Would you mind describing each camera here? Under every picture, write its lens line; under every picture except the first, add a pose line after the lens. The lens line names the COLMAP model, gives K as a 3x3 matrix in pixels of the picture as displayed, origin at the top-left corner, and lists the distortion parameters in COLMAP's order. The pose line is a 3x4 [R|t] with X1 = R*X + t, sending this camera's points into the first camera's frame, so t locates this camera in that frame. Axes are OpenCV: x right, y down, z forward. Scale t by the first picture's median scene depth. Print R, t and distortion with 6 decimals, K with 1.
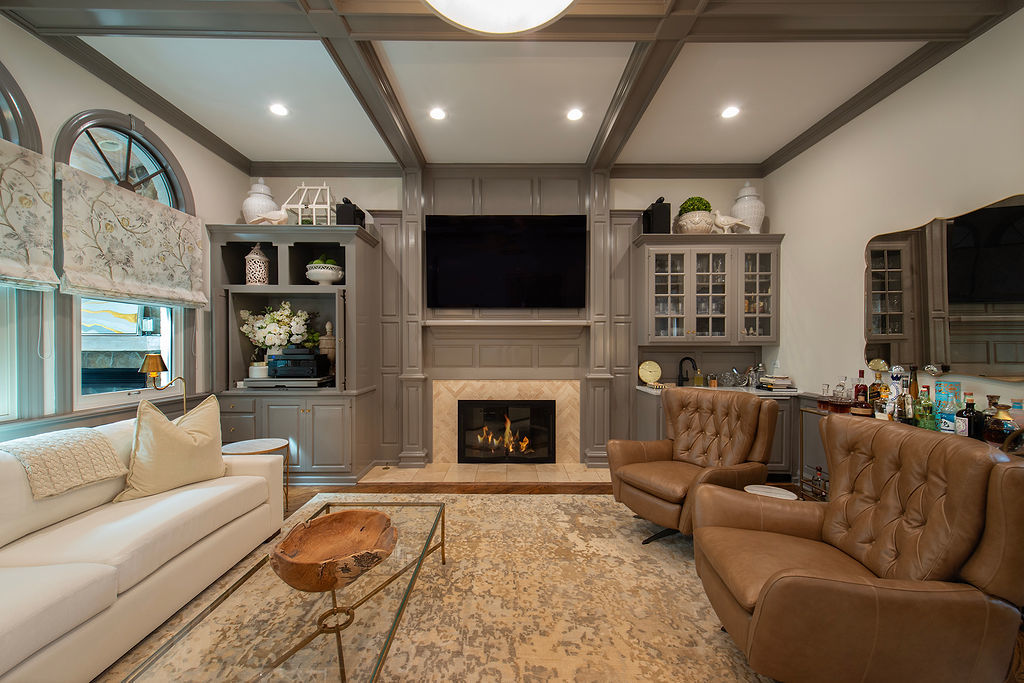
lens RADIAL K [[400.7, 0, 514.1], [0, 400.7, 348.3], [0, 0, 1]] dist [0.018494, -0.000443]
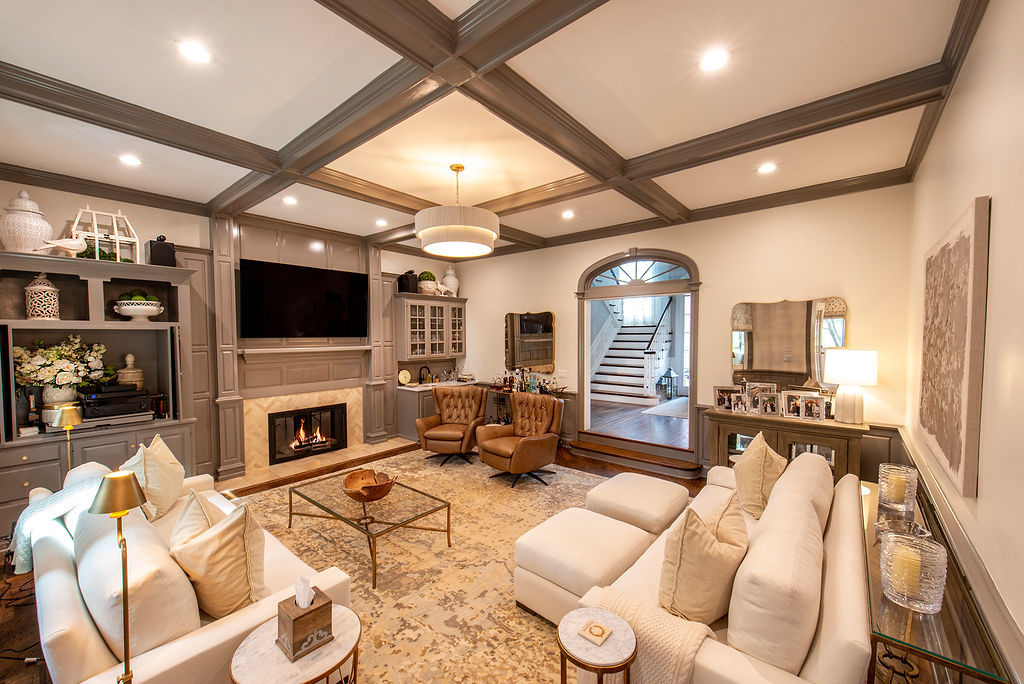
lens RADIAL K [[400.7, 0, 507.4], [0, 400.7, 345.6], [0, 0, 1]] dist [0.018494, -0.000443]
pose [[0.650130, -0.024219, 0.759437, -0.630595], [0.008489, 0.999661, 0.024612, -0.106261], [-0.759776, -0.009554, 0.650115, -0.356189]]
